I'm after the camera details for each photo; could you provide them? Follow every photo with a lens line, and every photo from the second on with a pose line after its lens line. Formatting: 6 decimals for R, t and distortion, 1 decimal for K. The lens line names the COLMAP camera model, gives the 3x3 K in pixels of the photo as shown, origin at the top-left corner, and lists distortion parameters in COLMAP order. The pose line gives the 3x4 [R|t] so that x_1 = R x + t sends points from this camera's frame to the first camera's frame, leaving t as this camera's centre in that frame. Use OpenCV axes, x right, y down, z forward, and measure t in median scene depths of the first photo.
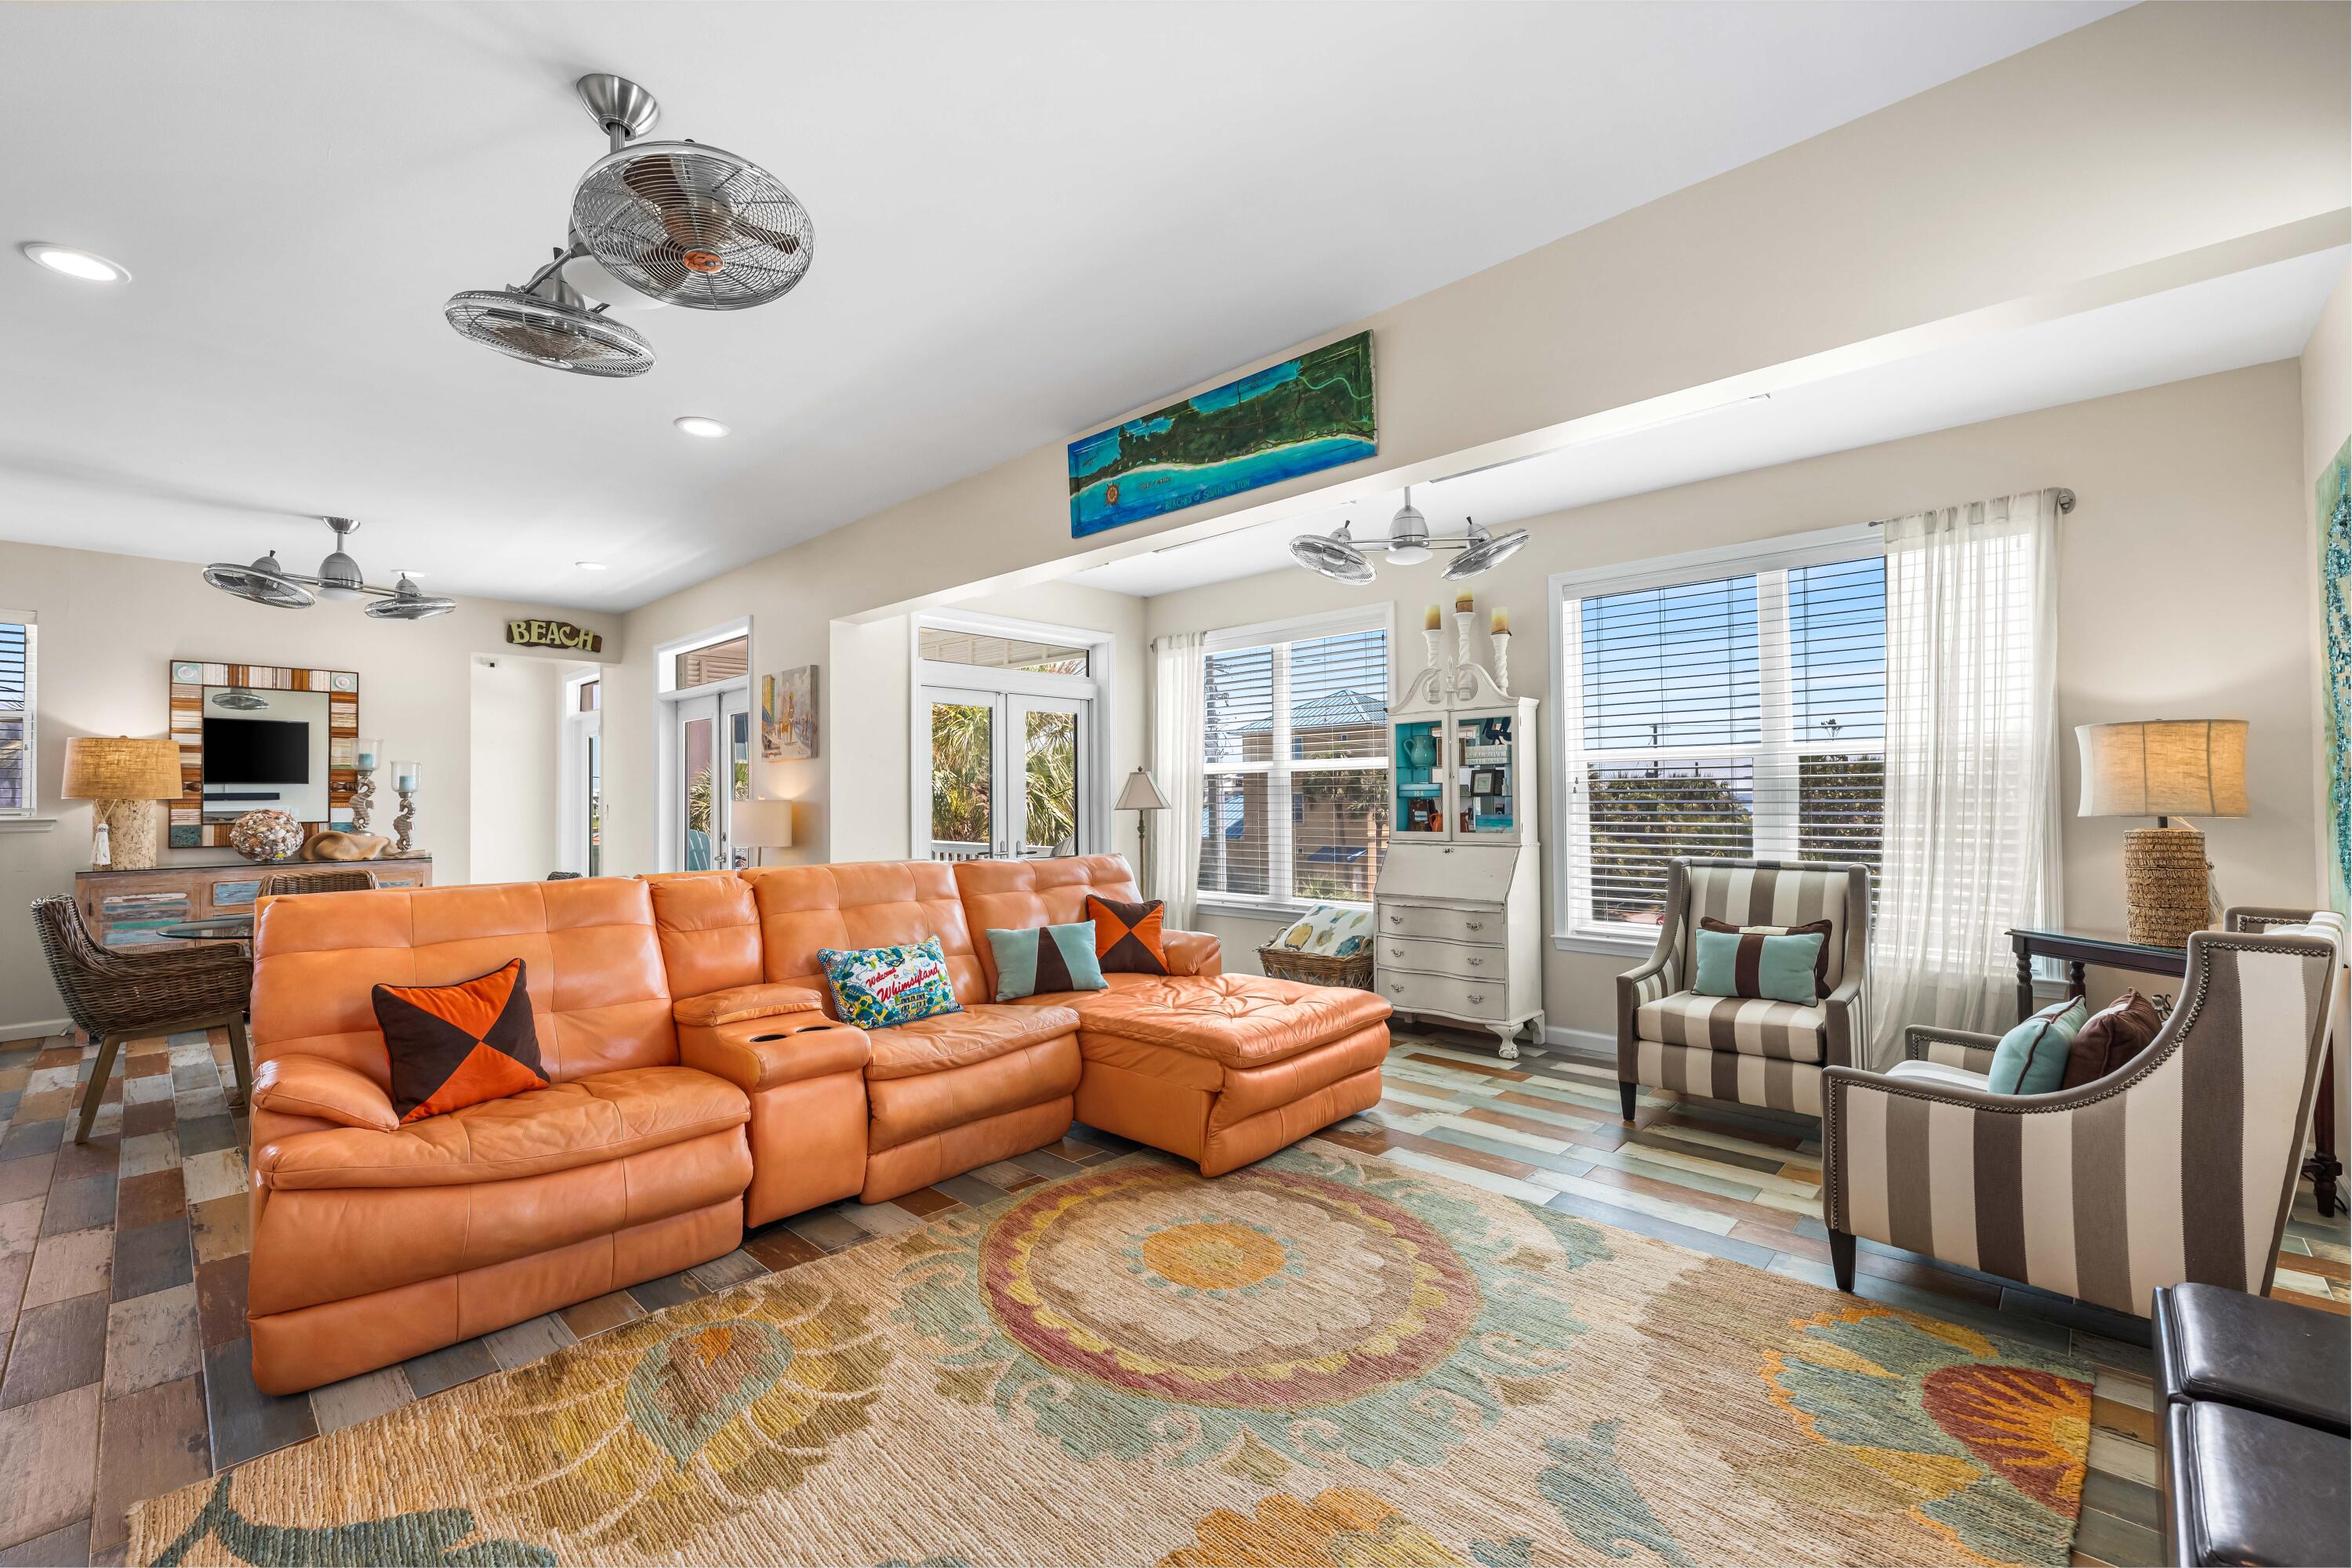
lens RADIAL K [[963.2, 0, 1173.7], [0, 963.2, 770.5], [0, 0, 1]] dist [0.000001, -0.000018]
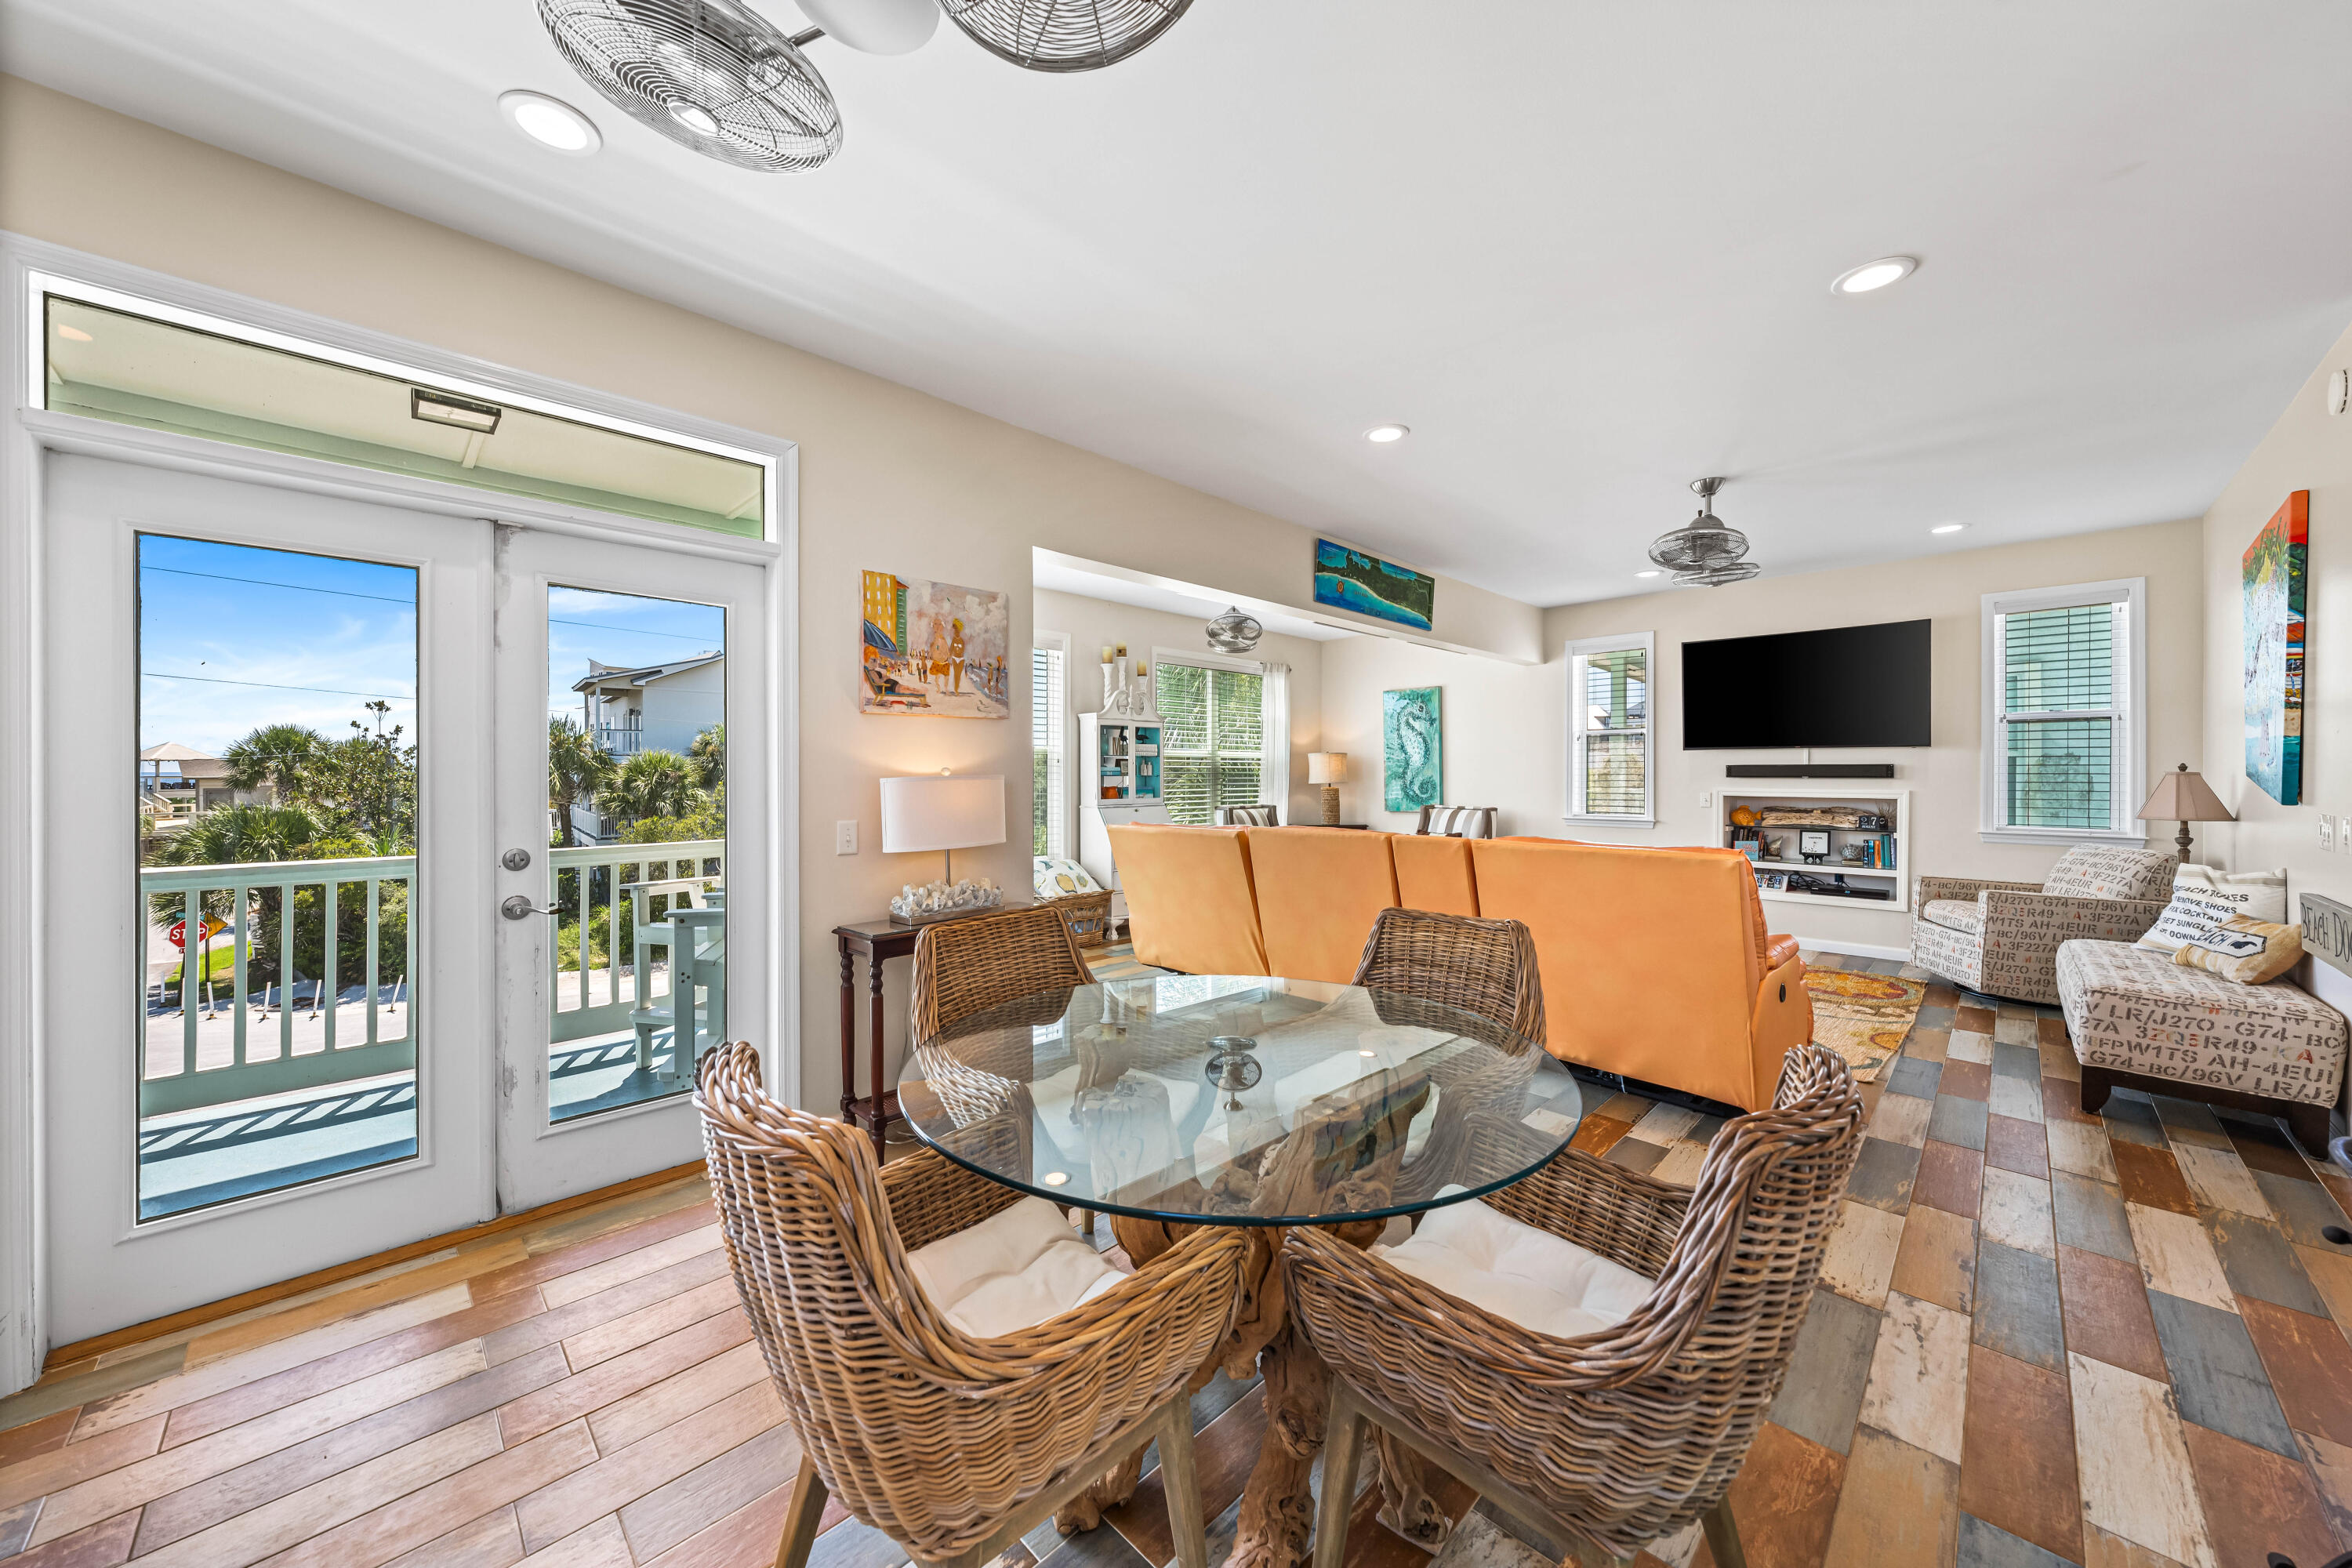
lens RADIAL K [[824.1, 0, 1176.0], [0, 824.1, 784.0], [0, 0, 1]] dist [-0.000619, -0.000093]
pose [[0.045283, -0.001408, 0.998973, -1.389282], [-0.030147, 0.999542, 0.002775, 0.042459], [-0.998519, -0.030242, 0.045220, 1.155893]]
